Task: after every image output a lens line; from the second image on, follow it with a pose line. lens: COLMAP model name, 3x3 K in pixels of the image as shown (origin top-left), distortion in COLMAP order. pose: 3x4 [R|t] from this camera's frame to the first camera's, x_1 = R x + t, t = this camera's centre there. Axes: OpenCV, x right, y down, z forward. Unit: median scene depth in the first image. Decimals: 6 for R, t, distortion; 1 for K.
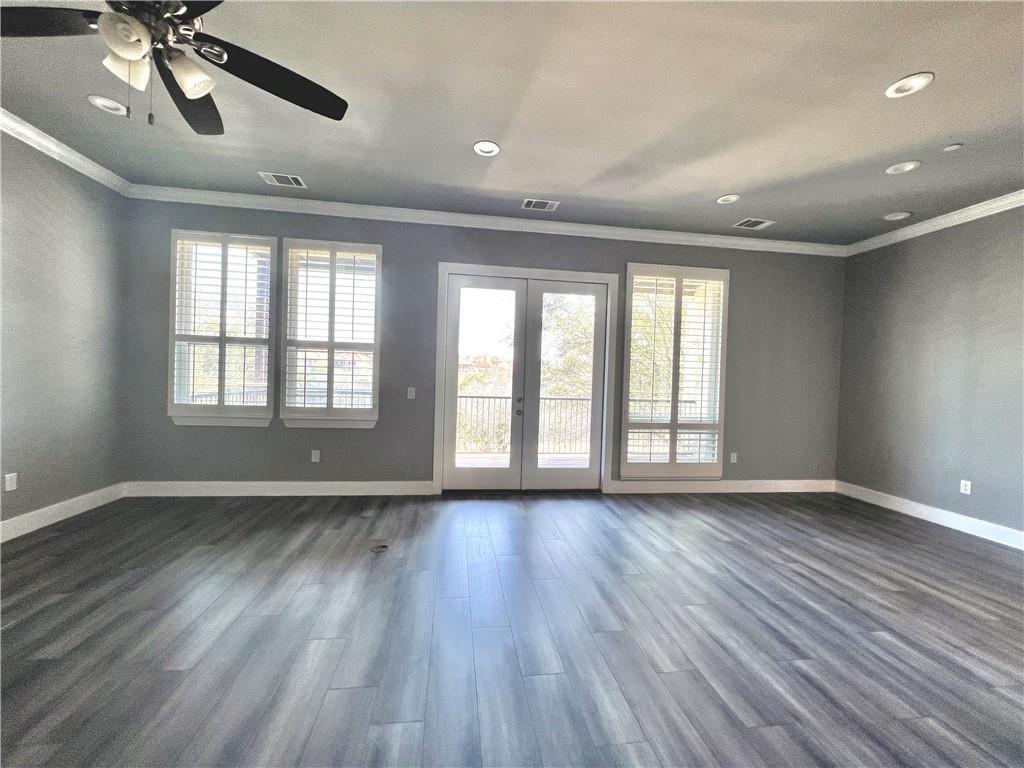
lens RADIAL K [[412.9, 0, 512.0], [0, 412.9, 384.0], [0, 0, 1]] dist [-0.007594, 0.003214]
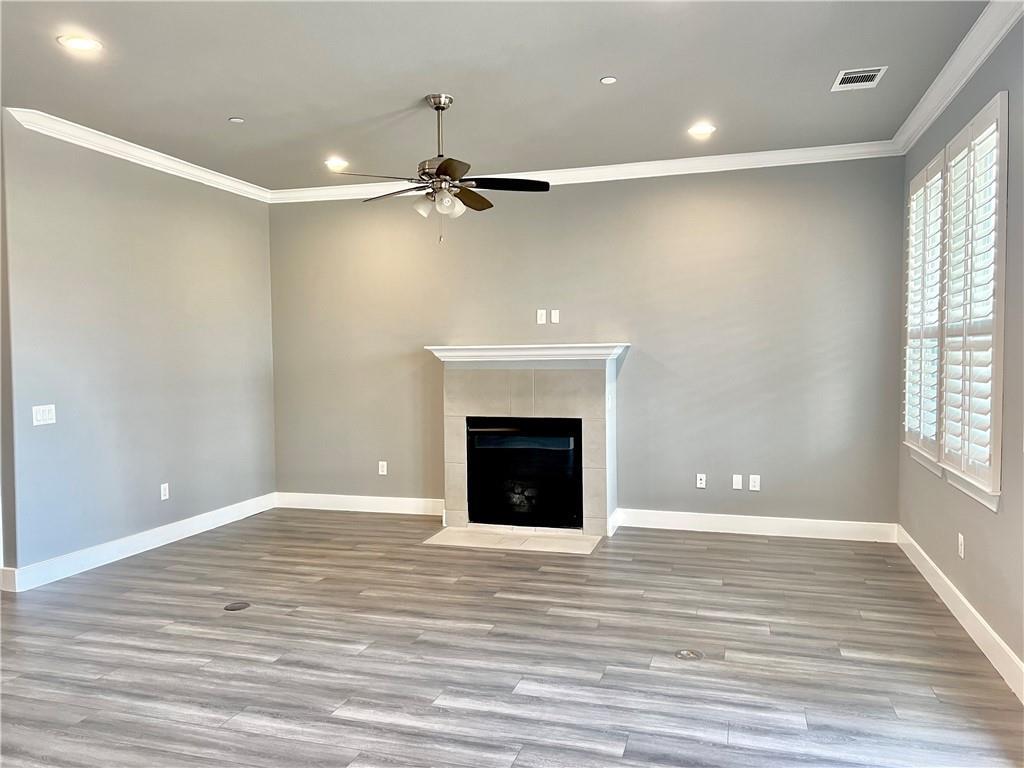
lens RADIAL K [[770.6, 0, 512.0], [0, 770.6, 384.0], [0, 0, 1]] dist [0.075591, -0.079122]
pose [[-0.424221, 0.007347, -0.905529, 0.880806], [-0.024589, 0.999505, 0.019629, -0.047541], [0.905225, 0.030593, -0.423830, 1.203890]]
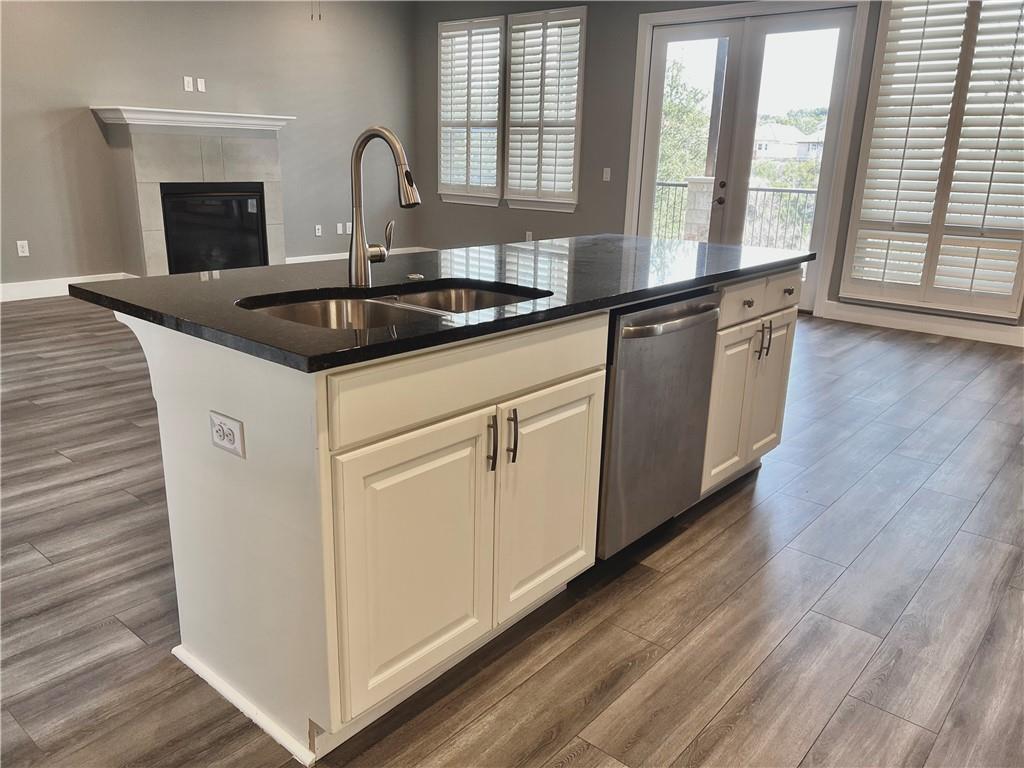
lens RADIAL K [[770.6, 0, 512.0], [0, 770.6, 384.0], [0, 0, 1]] dist [0.075591, -0.079122]
pose [[0.660441, 0.197013, -0.724571, 1.345012], [-0.018513, 0.968944, 0.246584, 0.070191], [0.750650, -0.149440, 0.643578, -0.488319]]
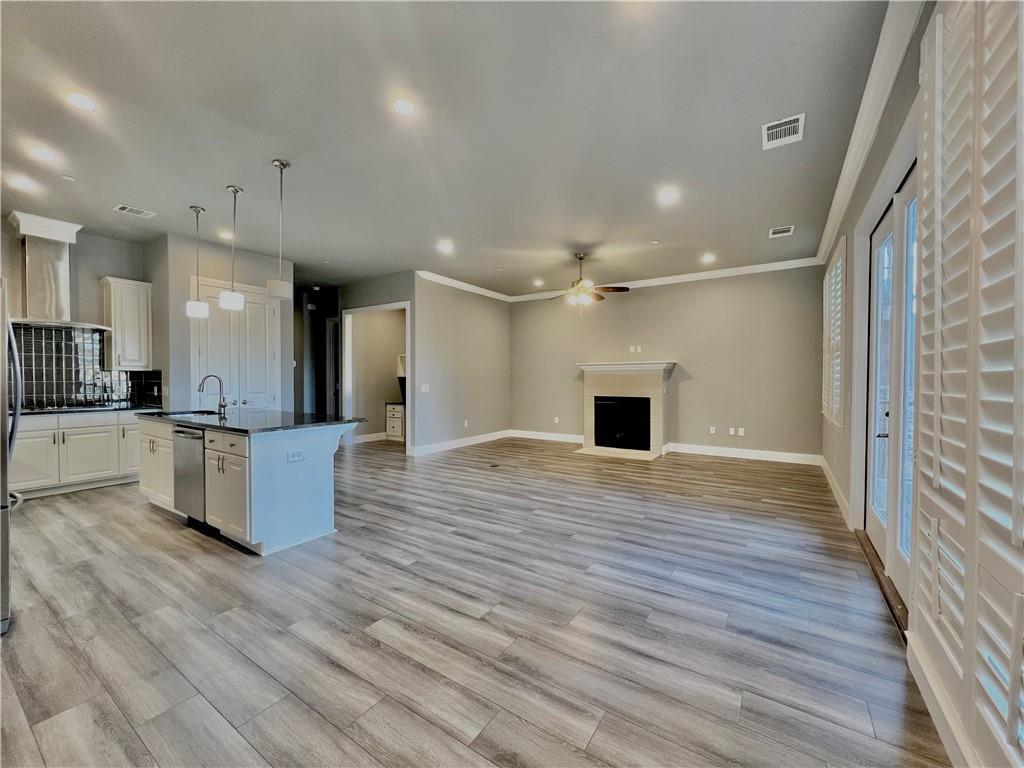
lens RADIAL K [[412.9, 0, 512.0], [0, 412.9, 384.0], [0, 0, 1]] dist [-0.007594, 0.003214]
pose [[-0.664892, -0.021852, -0.746620, 1.150924], [-0.038719, 0.999236, 0.005236, 0.018688], [0.745935, 0.032389, -0.665230, 1.441029]]
